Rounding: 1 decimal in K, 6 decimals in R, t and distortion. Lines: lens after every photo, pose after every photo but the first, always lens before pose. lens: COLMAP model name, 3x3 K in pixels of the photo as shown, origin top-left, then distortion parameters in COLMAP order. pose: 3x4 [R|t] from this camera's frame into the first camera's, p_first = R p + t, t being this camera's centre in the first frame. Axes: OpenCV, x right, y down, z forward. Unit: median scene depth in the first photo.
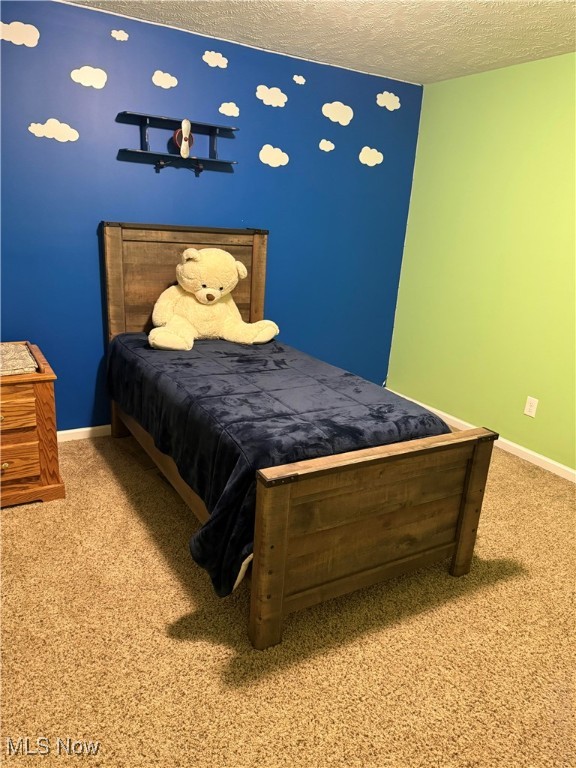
lens RADIAL K [[543.1, 0, 286.6], [0, 543.1, 384.2], [0, 0, 1]] dist [-0.003918, -0.005351]
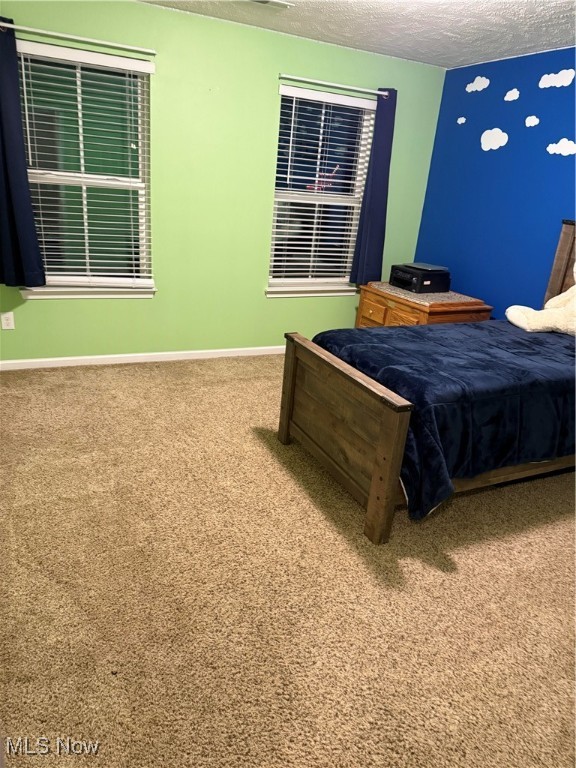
lens RADIAL K [[543.1, 0, 286.6], [0, 543.1, 384.5], [0, 0, 1]] dist [-0.003918, -0.005351]
pose [[-0.083440, 0.285660, -0.954692, 1.332182], [-0.368497, 0.881279, 0.295901, -0.160420], [0.925877, 0.376491, 0.031731, 0.775446]]
